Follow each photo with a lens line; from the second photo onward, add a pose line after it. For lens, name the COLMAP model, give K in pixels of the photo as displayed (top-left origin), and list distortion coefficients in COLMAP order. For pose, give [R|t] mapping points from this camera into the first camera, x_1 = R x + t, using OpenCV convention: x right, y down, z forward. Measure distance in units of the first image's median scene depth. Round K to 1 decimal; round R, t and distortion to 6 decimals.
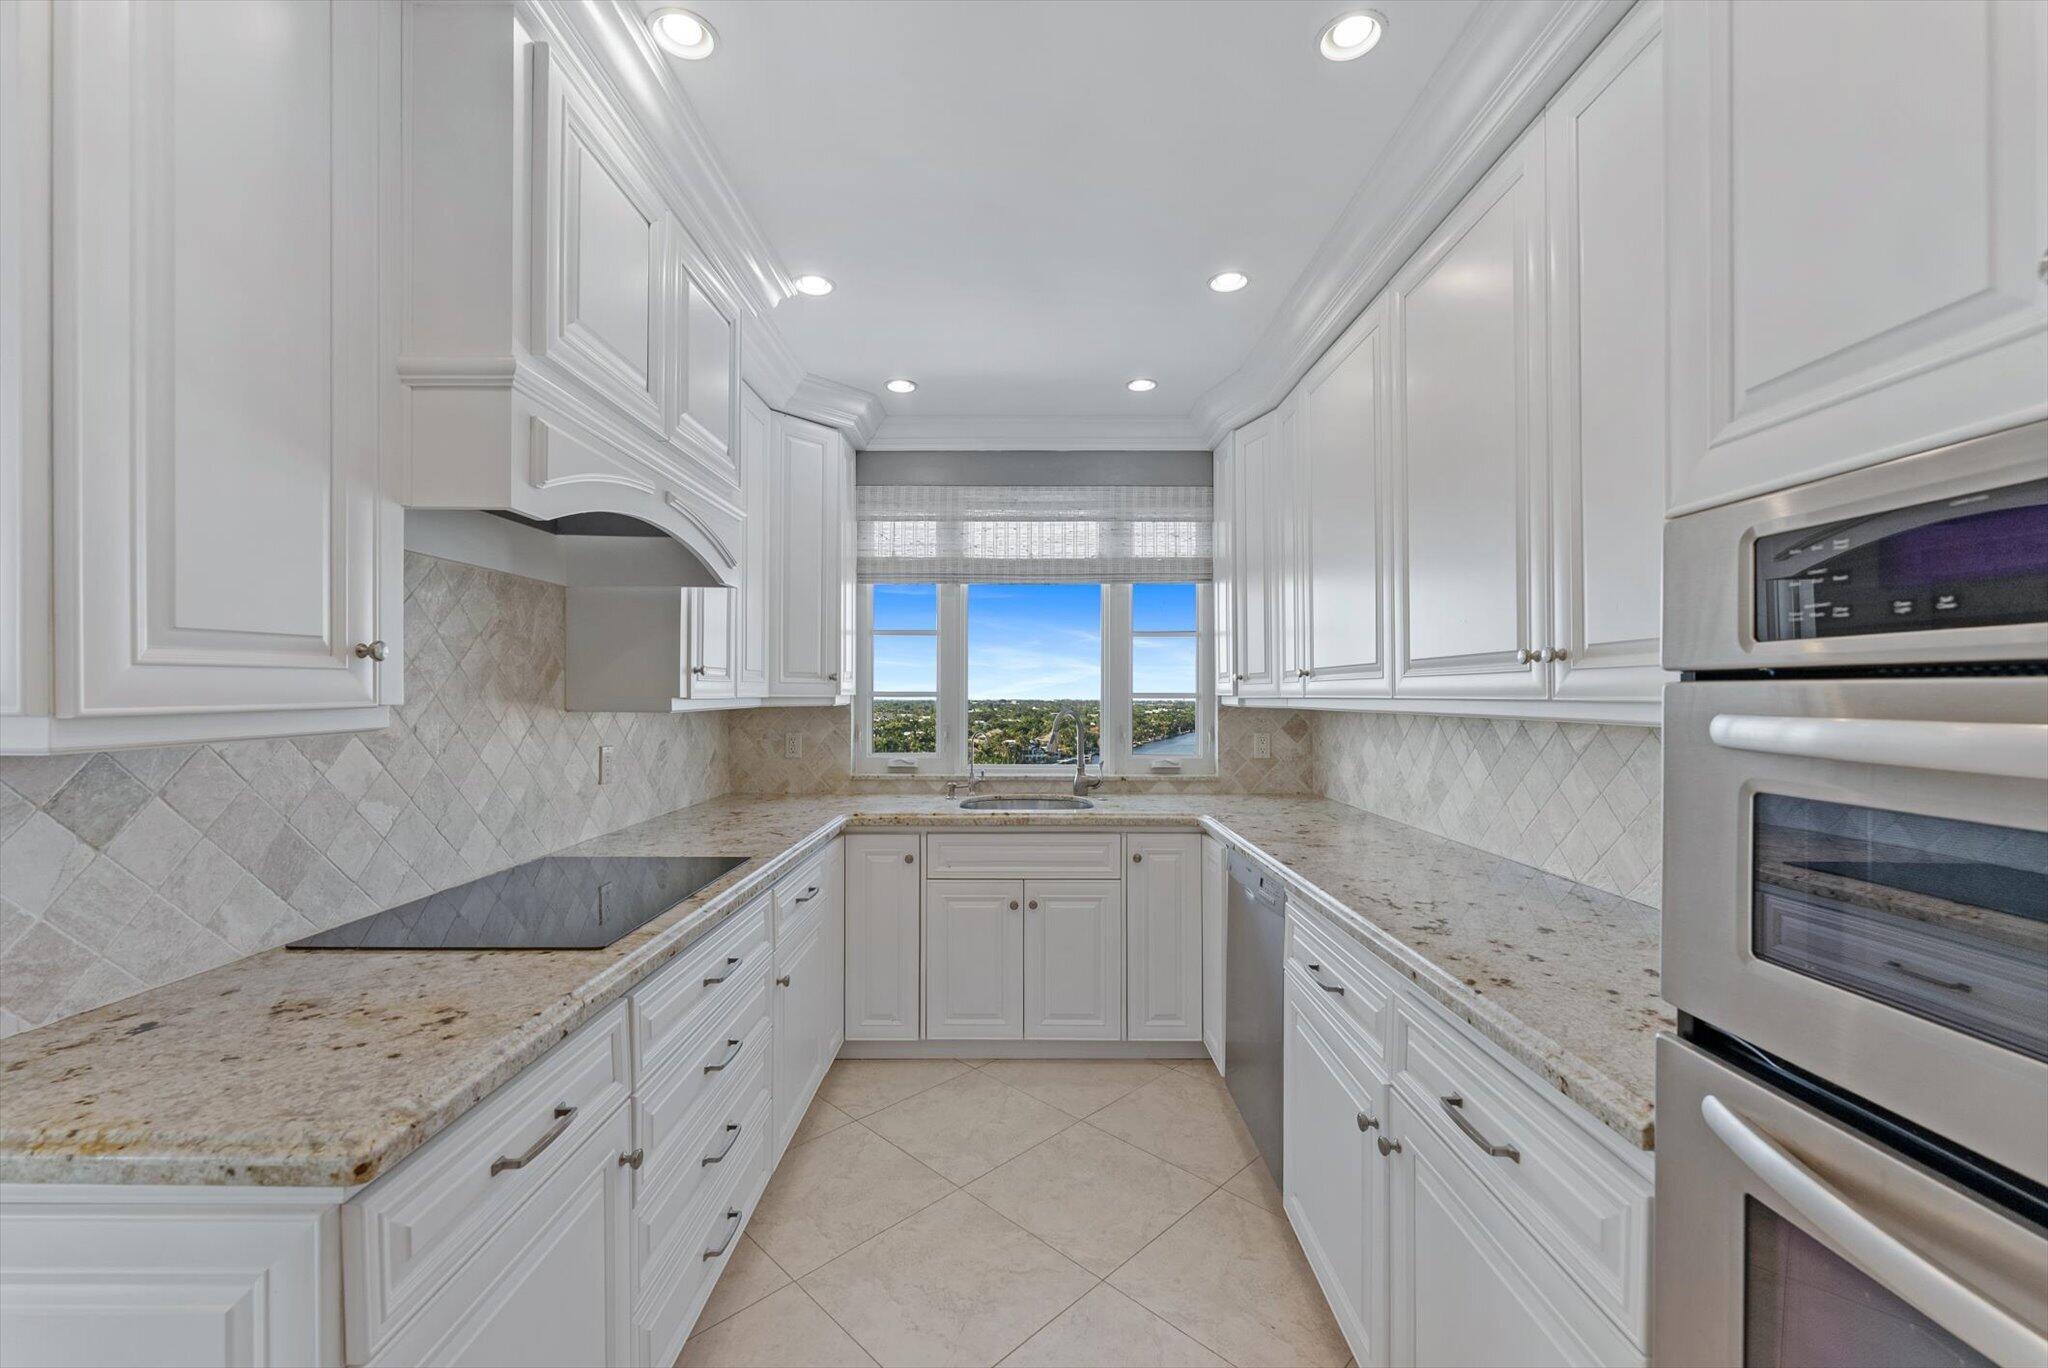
lens RADIAL K [[827.8, 0, 1024.0], [0, 827.8, 684.0], [0, 0, 1]] dist [-0.000989, 0.000103]
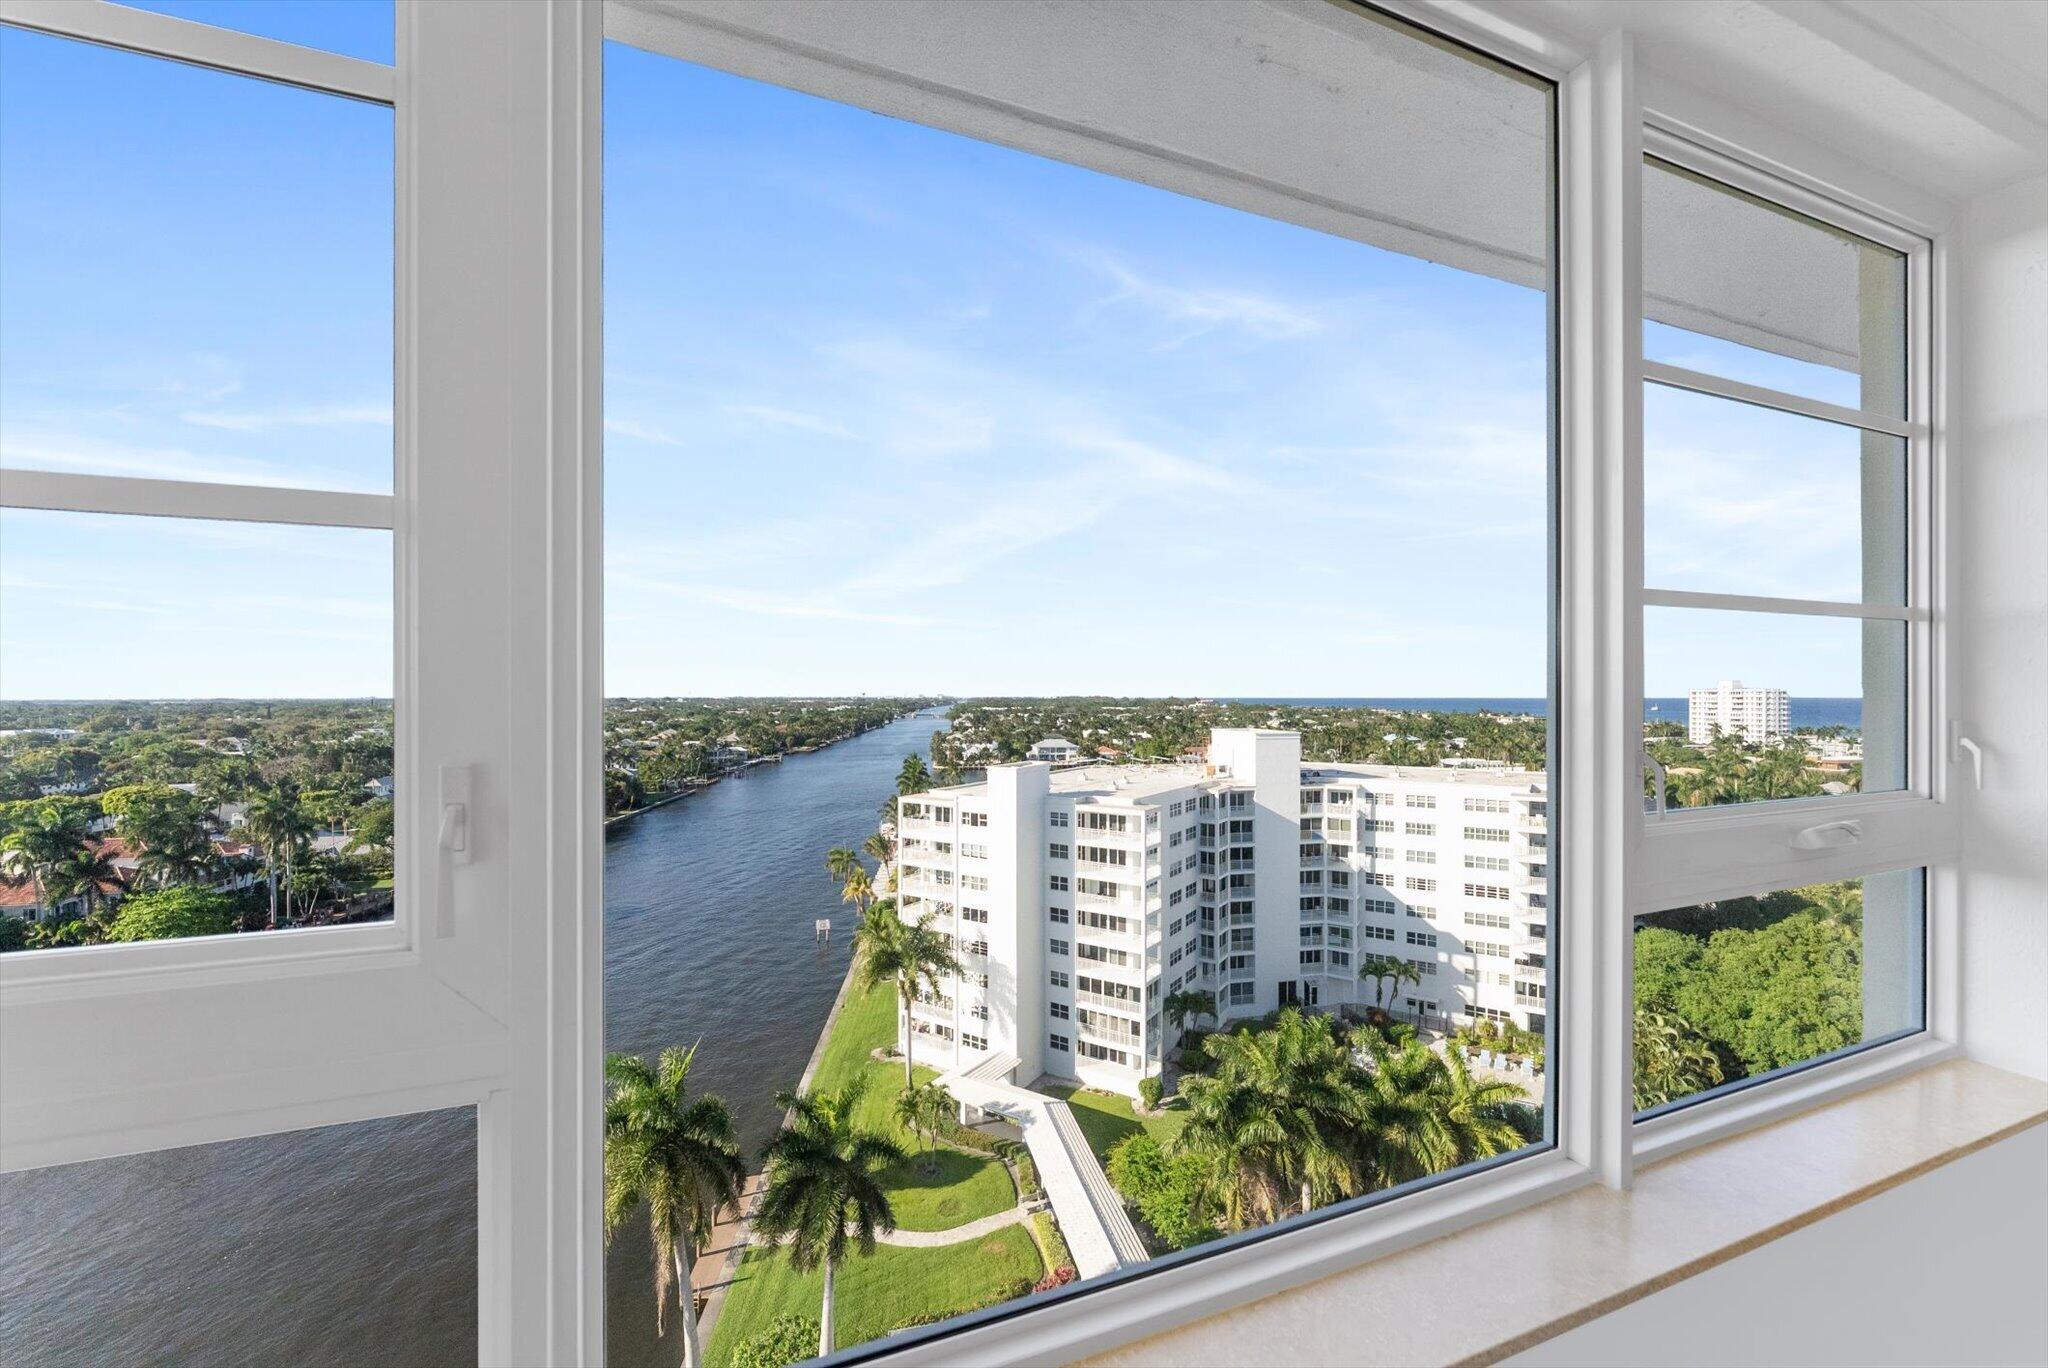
lens RADIAL K [[827.8, 0, 1024.0], [0, 827.8, 684.0], [0, 0, 1]] dist [-0.000989, 0.000103]
pose [[0.927734, 0.001925, 0.373238, -0.050357], [-0.003606, 0.999986, 0.003806, 0.014565], [-0.373225, -0.004877, 0.927728, 0.797633]]
